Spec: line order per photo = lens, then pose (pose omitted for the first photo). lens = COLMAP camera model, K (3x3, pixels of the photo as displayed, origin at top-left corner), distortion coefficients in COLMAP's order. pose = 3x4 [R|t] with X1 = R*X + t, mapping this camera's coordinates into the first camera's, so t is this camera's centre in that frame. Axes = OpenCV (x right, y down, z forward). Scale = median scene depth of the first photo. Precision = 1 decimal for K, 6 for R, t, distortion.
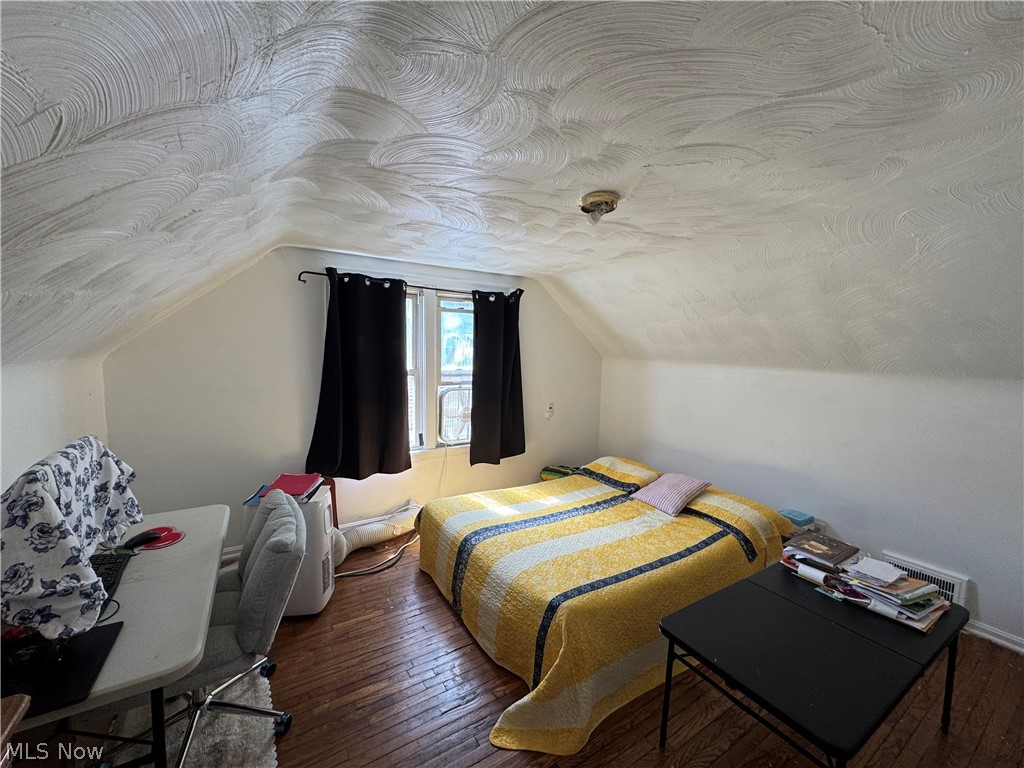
lens RADIAL K [[411.3, 0, 509.8], [0, 411.3, 381.9], [0, 0, 1]] dist [-0.005021, 0.000591]
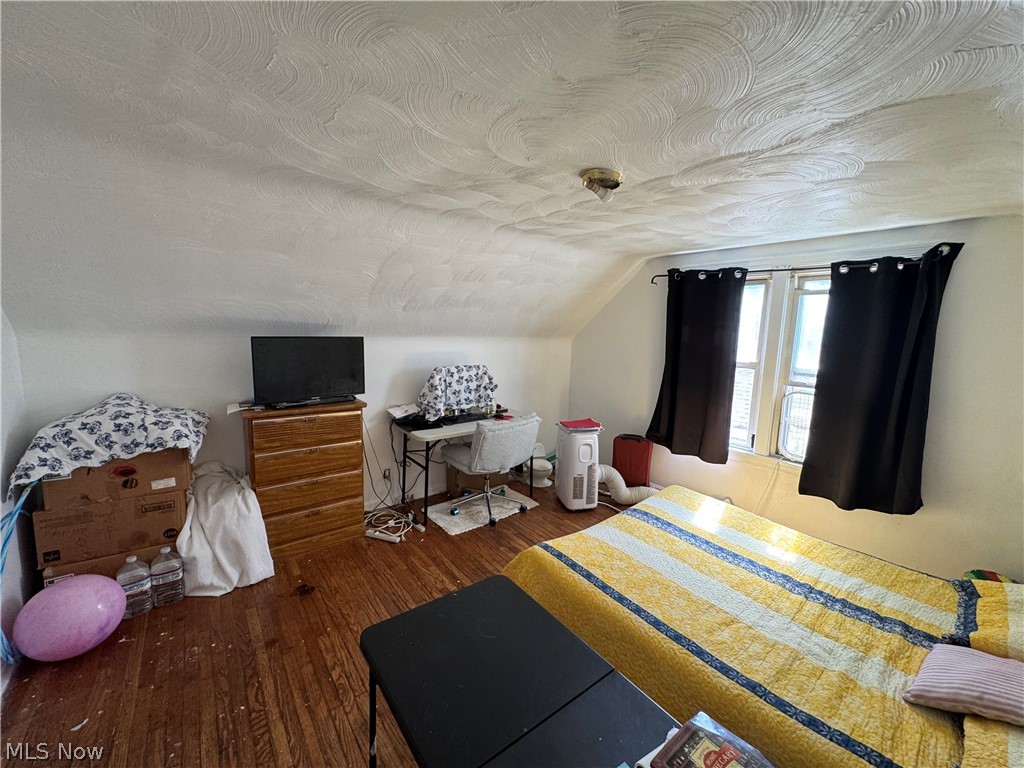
lens RADIAL K [[411.3, 0, 516.1], [0, 411.3, 382.4], [0, 0, 1]] dist [-0.005021, 0.000591]
pose [[0.109066, 0.116721, -0.987158, 0.718916], [-0.116712, 0.987717, 0.103892, -0.023553], [0.987159, 0.103882, 0.121349, 0.436847]]
